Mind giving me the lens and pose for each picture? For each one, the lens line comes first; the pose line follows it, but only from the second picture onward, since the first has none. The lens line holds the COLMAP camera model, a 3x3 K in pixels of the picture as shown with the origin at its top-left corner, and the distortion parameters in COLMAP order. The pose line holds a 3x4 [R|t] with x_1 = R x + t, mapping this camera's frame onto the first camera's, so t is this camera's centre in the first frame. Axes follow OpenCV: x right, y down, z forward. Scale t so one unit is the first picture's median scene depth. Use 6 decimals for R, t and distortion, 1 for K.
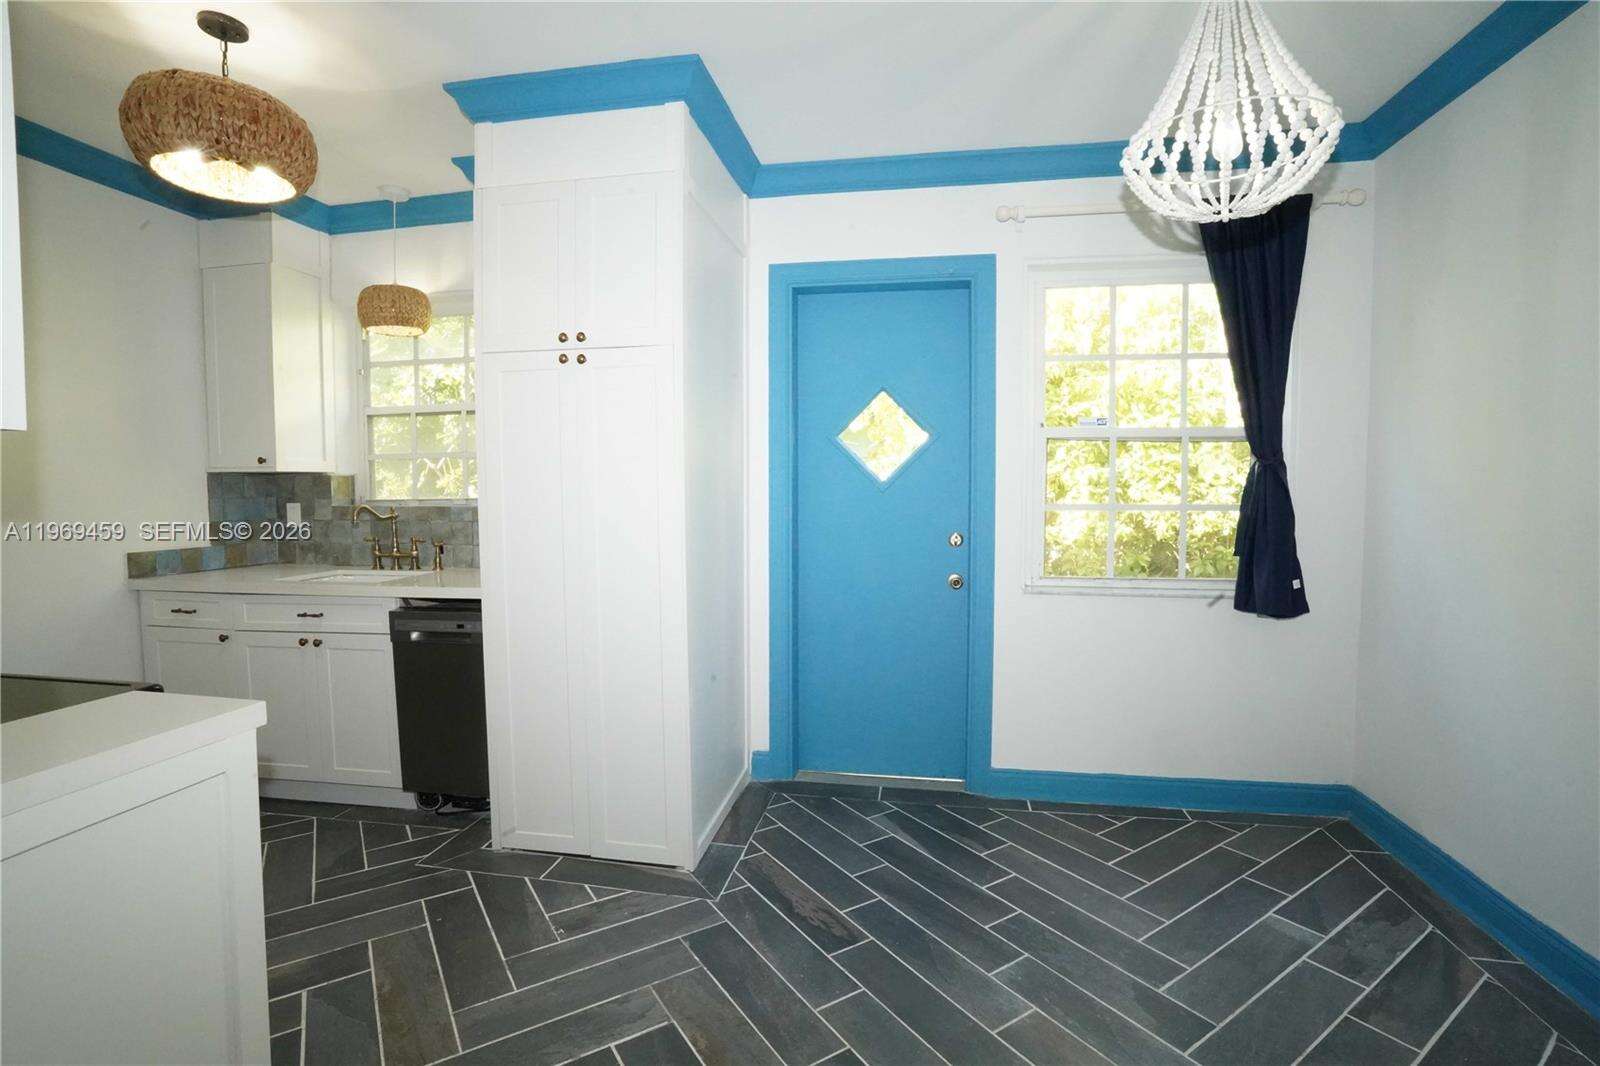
lens RADIAL K [[746.7, 0, 800.0], [0, 746.7, 533.0], [0, 0, 1]] dist [-0.066001, 0.026970]
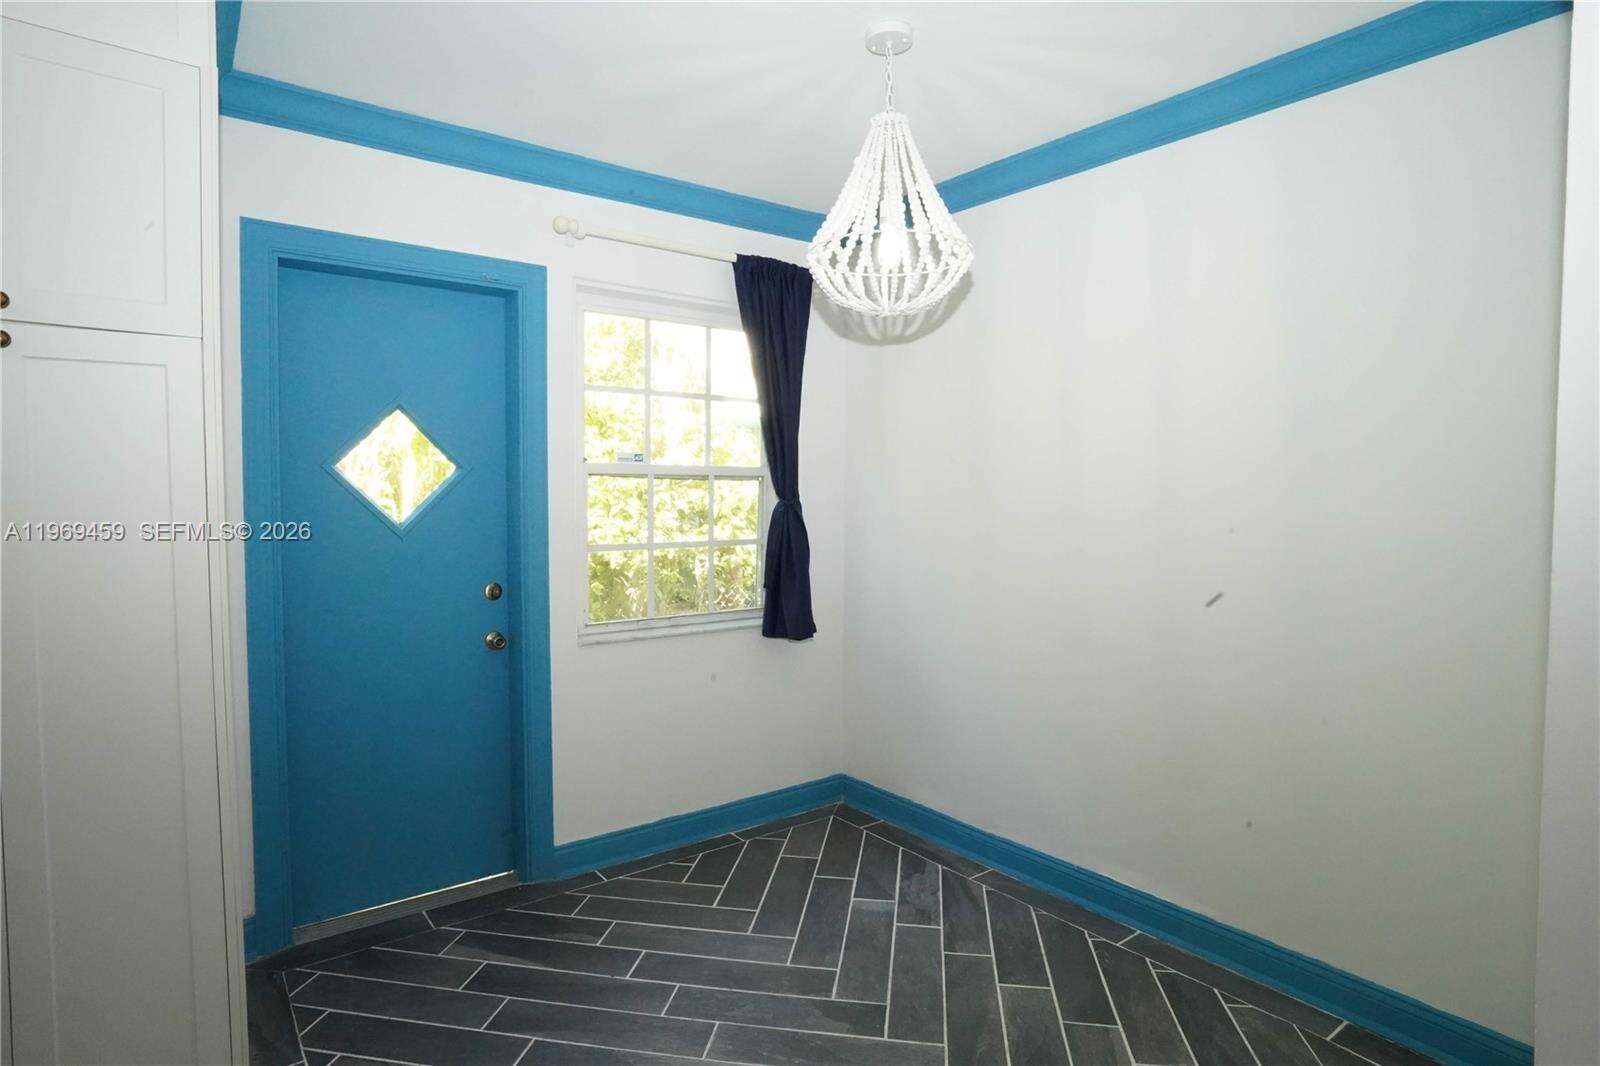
lens RADIAL K [[857.1, 0, 800.0], [0, 857.1, 533.0], [0, 0, 1]] dist [-0.025664, 0.000576]
pose [[0.672496, -0.030864, 0.739457, -0.362518], [0.039903, 0.999189, 0.005415, -0.063792], [-0.739024, 0.025865, 0.673182, 0.113985]]
